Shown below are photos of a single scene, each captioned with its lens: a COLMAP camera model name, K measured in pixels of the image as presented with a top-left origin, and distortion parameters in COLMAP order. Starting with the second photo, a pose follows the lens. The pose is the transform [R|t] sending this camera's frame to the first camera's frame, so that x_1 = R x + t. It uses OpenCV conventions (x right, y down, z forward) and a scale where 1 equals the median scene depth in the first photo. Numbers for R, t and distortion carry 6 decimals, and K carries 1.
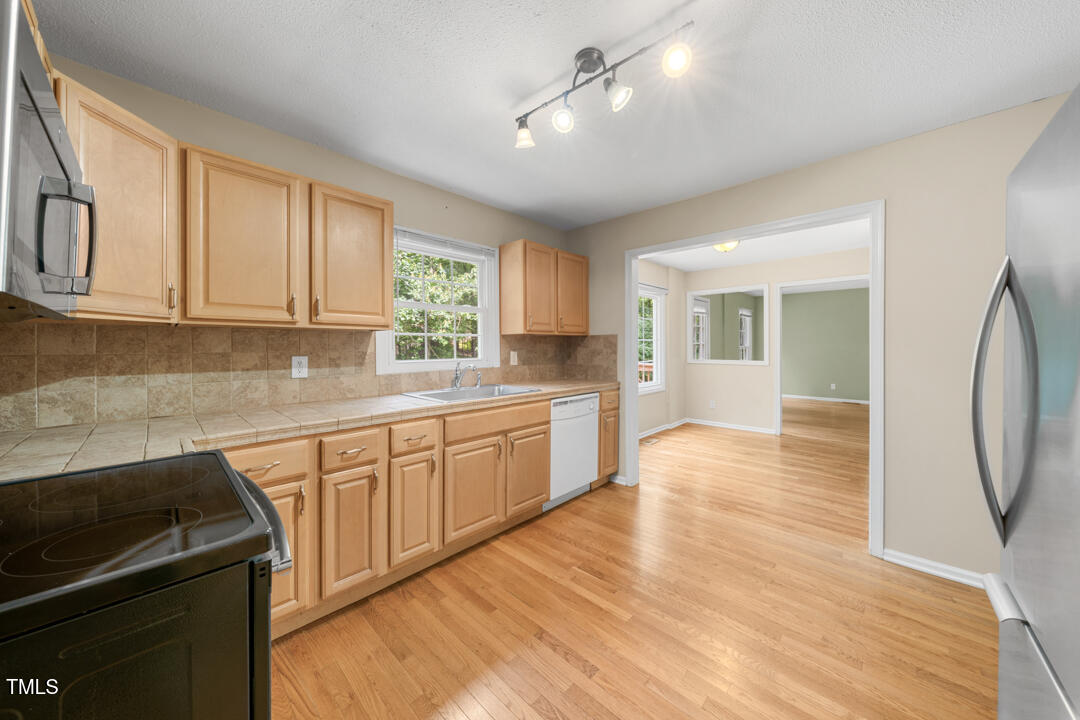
lens RADIAL K [[371.1, 0, 543.1], [0, 371.1, 349.2], [0, 0, 1]] dist [-0.000918, -0.000523]
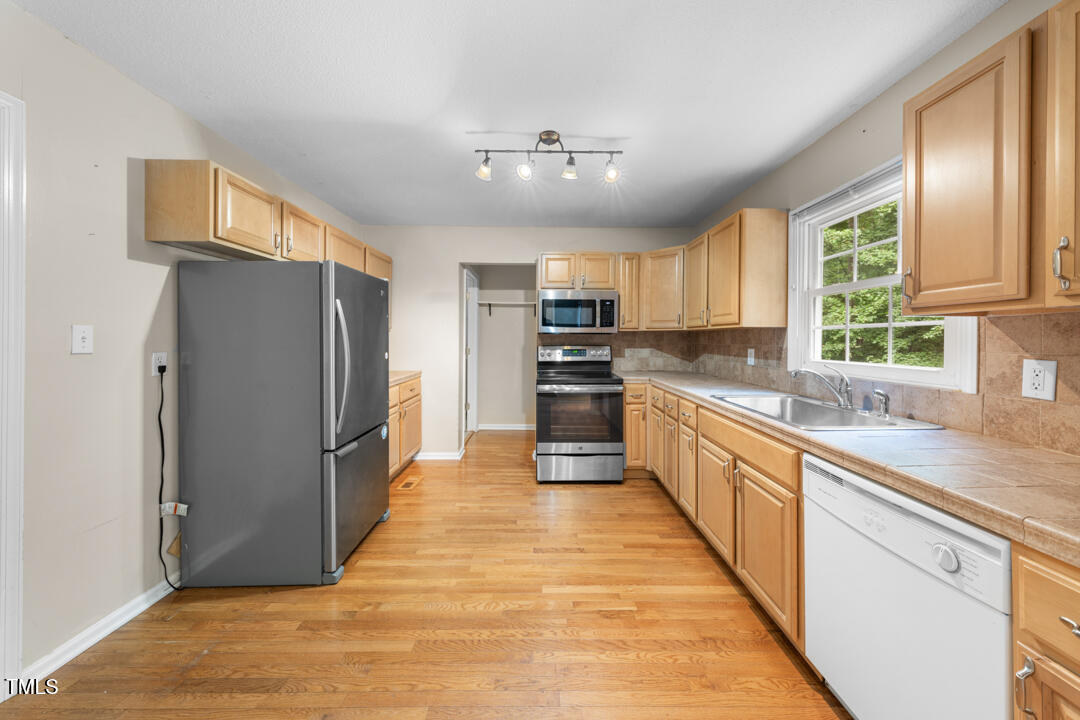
lens RADIAL K [[371.1, 0, 545.7], [0, 371.1, 341.7], [0, 0, 1]] dist [-0.000918, -0.000523]
pose [[-0.719841, 0.005451, -0.694117, 0.754501], [-0.008391, 0.999828, 0.016554, -0.020437], [0.694088, 0.017740, -0.719672, 1.366203]]
